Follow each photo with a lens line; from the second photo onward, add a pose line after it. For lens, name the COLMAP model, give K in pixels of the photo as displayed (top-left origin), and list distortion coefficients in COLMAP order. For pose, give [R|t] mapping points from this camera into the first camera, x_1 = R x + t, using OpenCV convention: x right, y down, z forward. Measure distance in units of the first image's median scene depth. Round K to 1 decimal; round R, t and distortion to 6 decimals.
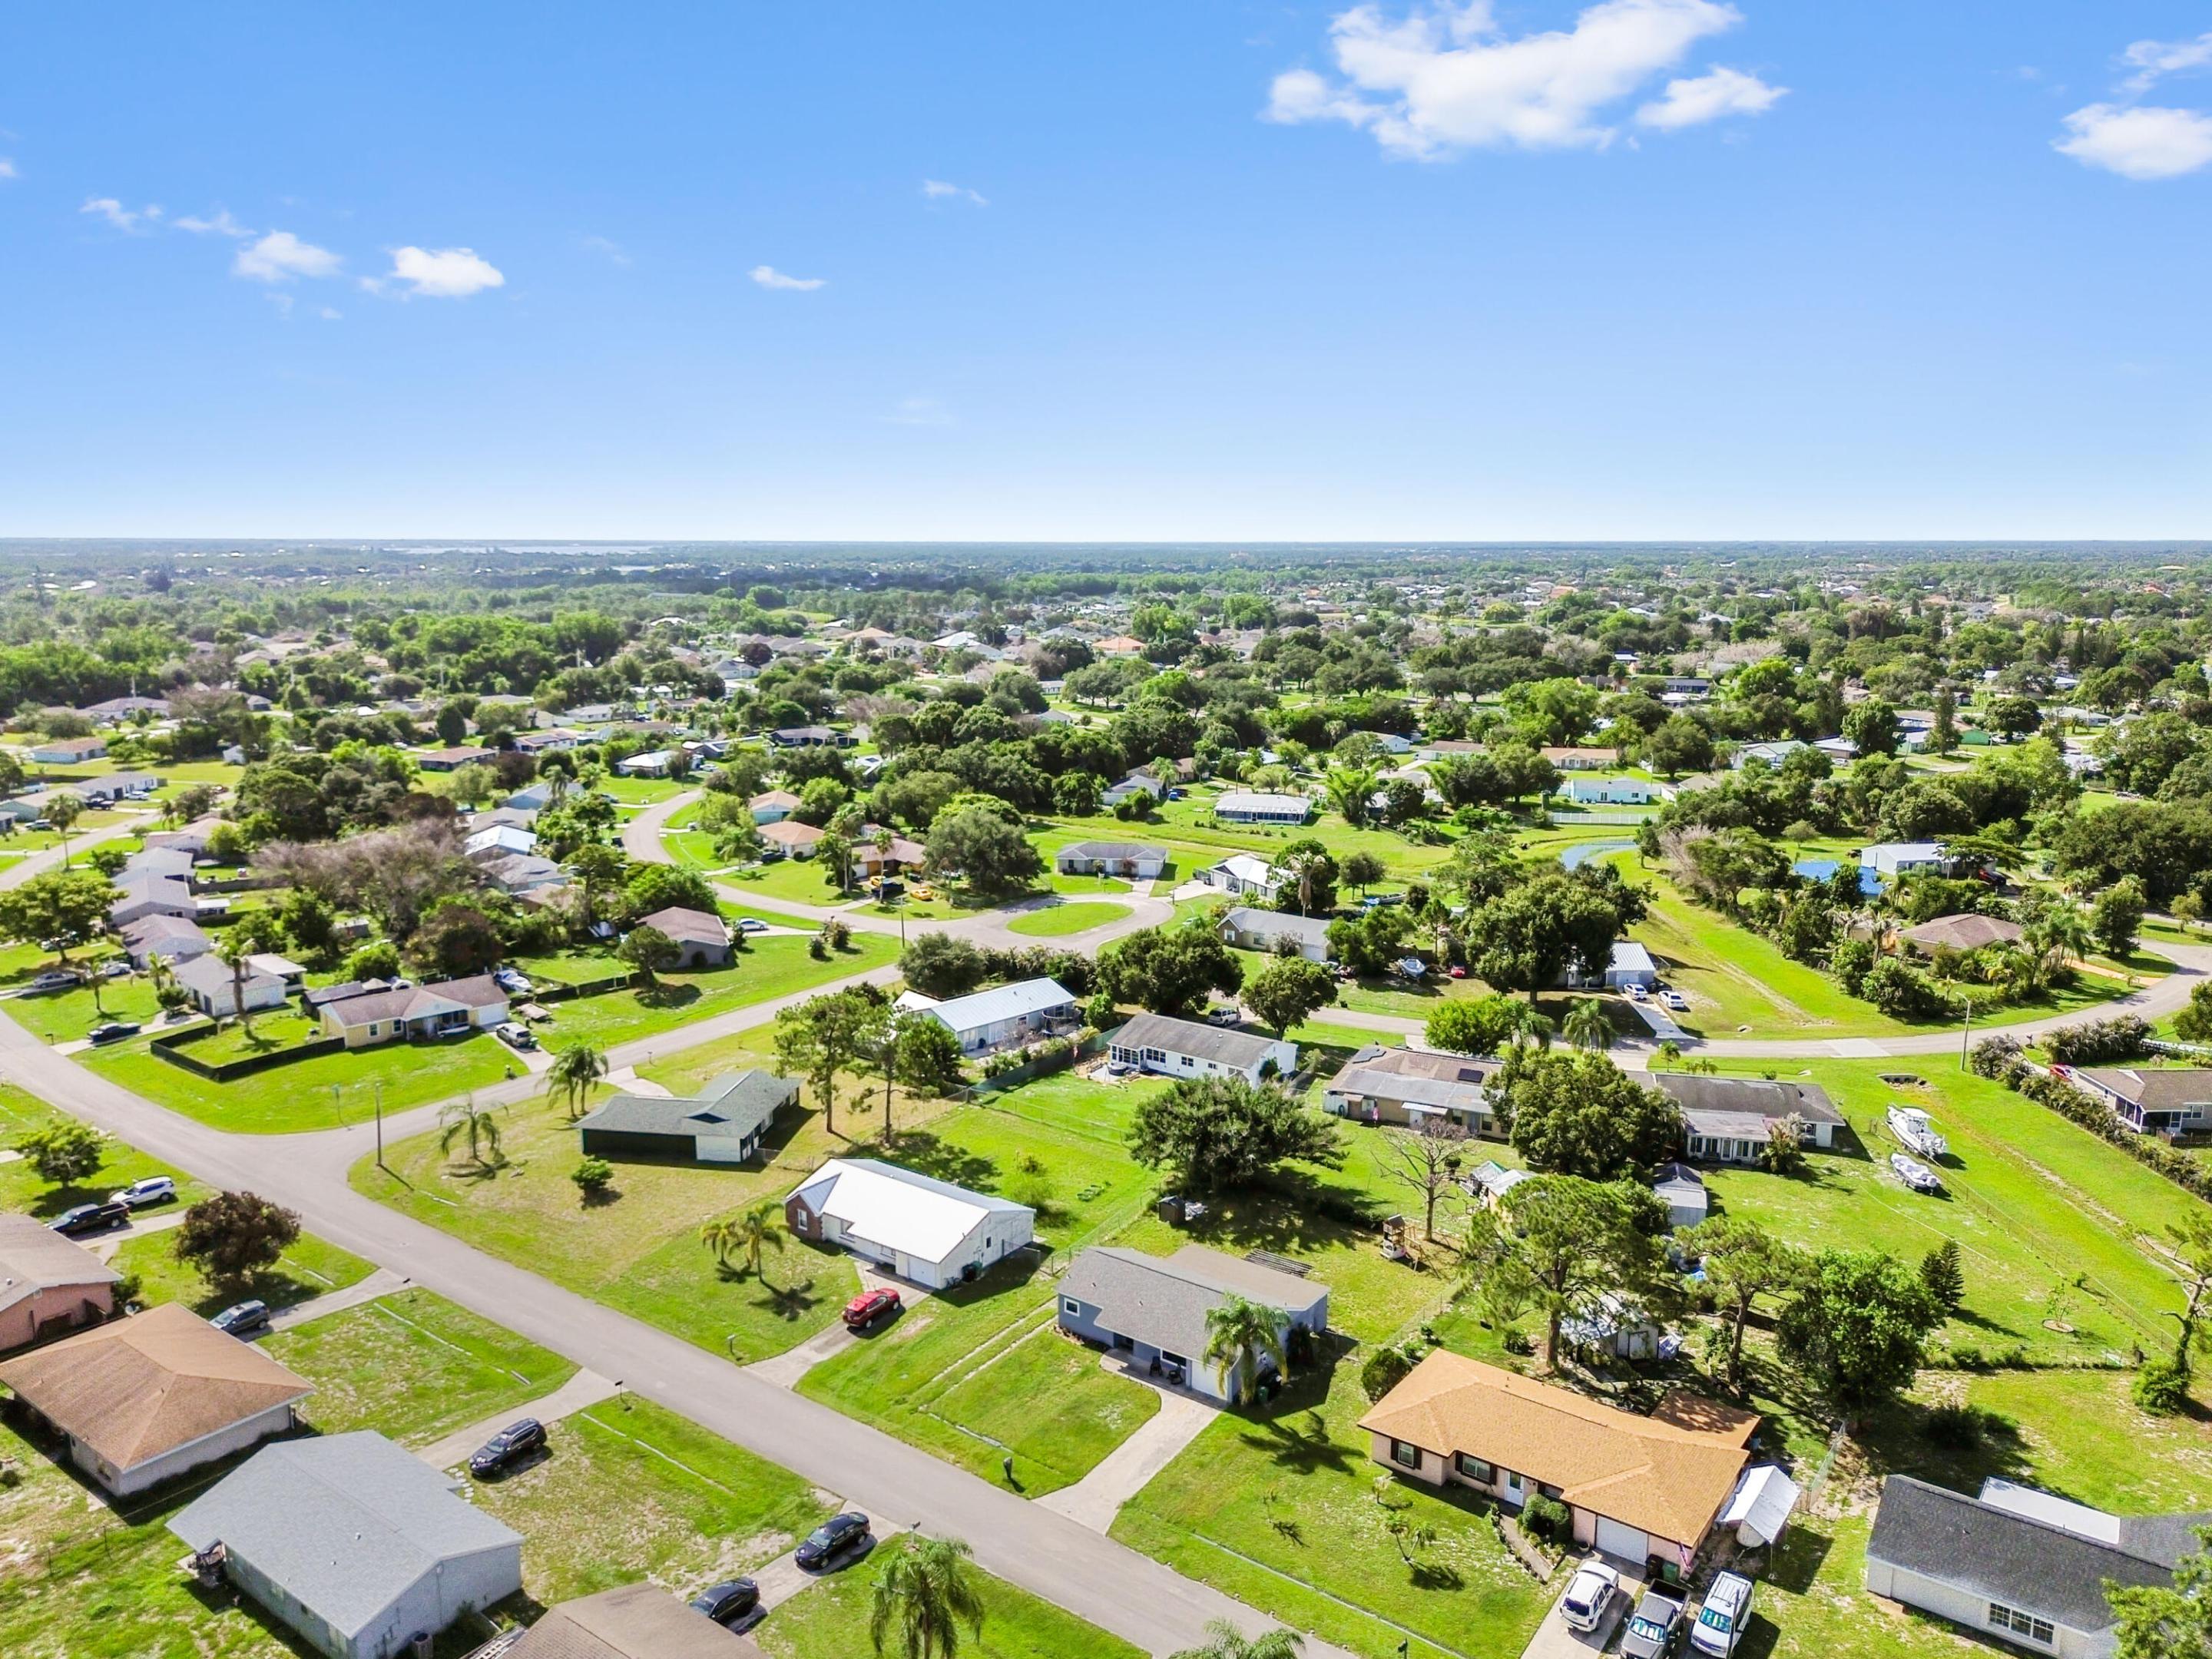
lens RADIAL K [[1568.1, 0, 1106.0], [0, 1568.1, 829.5], [0, 0, 1]] dist [0.073151, -0.058705]
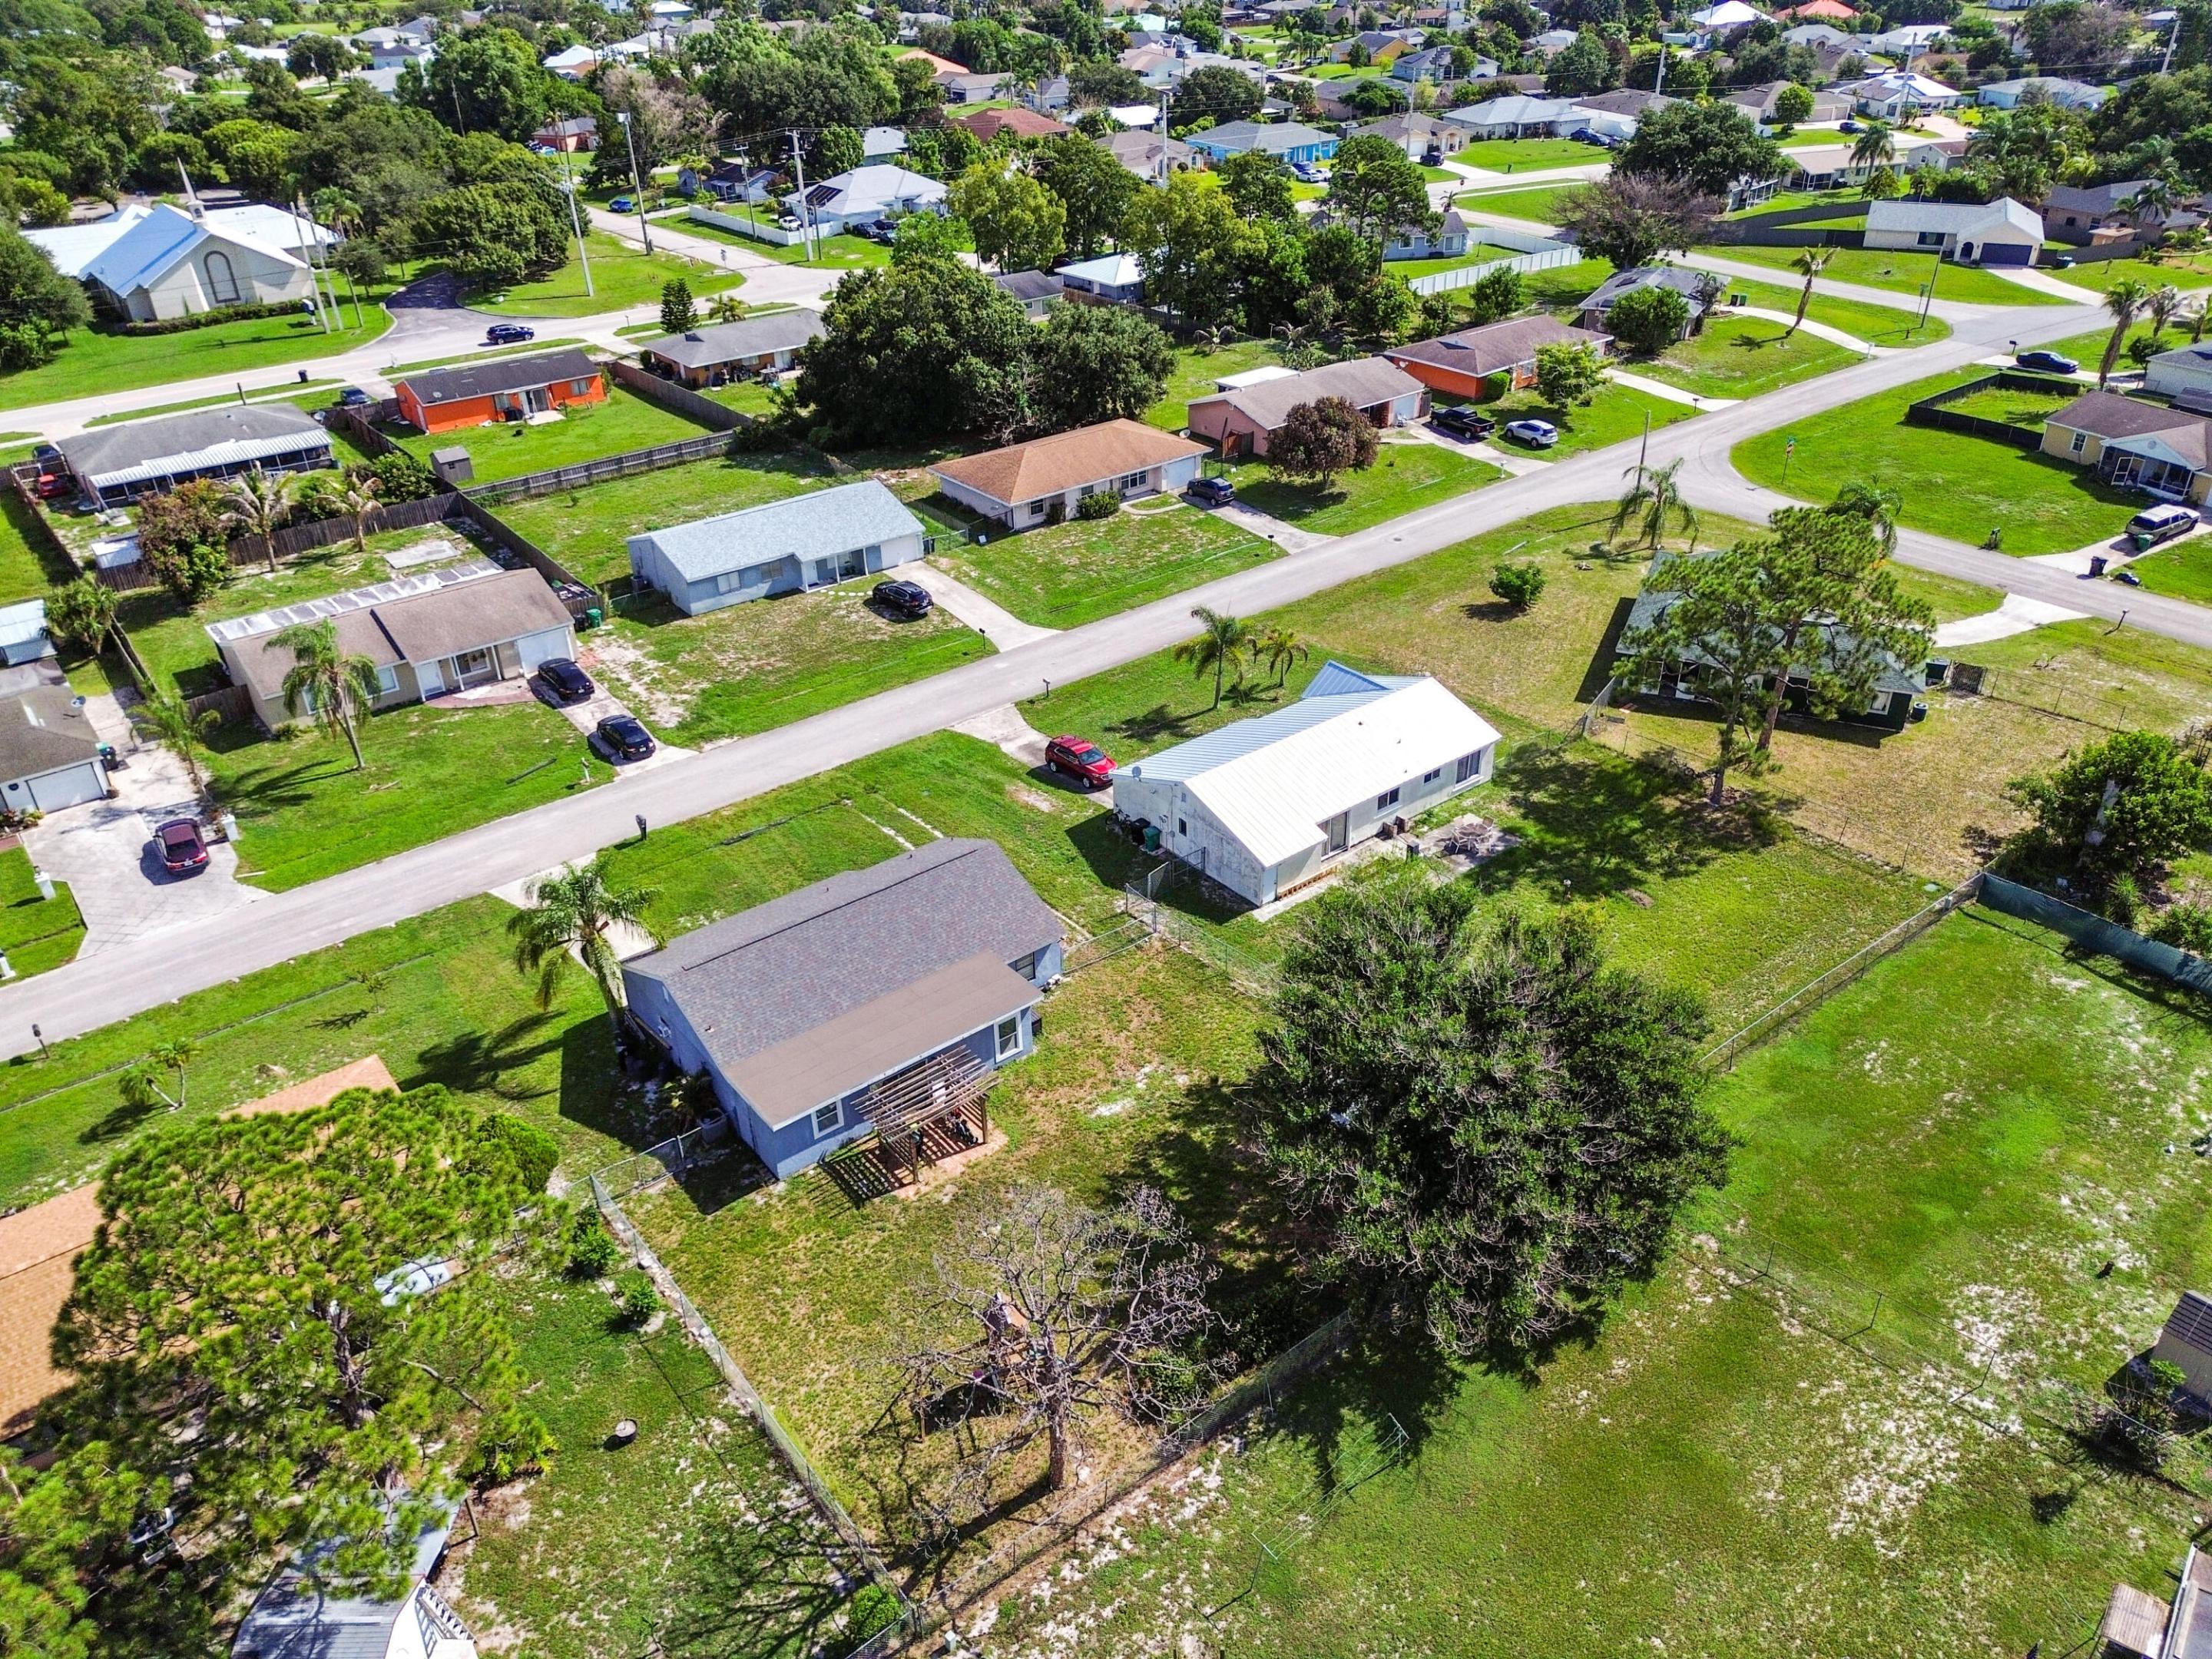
lens RADIAL K [[1602.8, 0, 1111.9], [0, 1602.8, 802.6], [0, 0, 1]] dist [0.076822, -0.066293]
pose [[-0.252693, 0.481234, -0.839381, 0.387913], [-0.160414, 0.834691, 0.526837, -0.060884], [0.954156, 0.267777, -0.133724, 0.901833]]
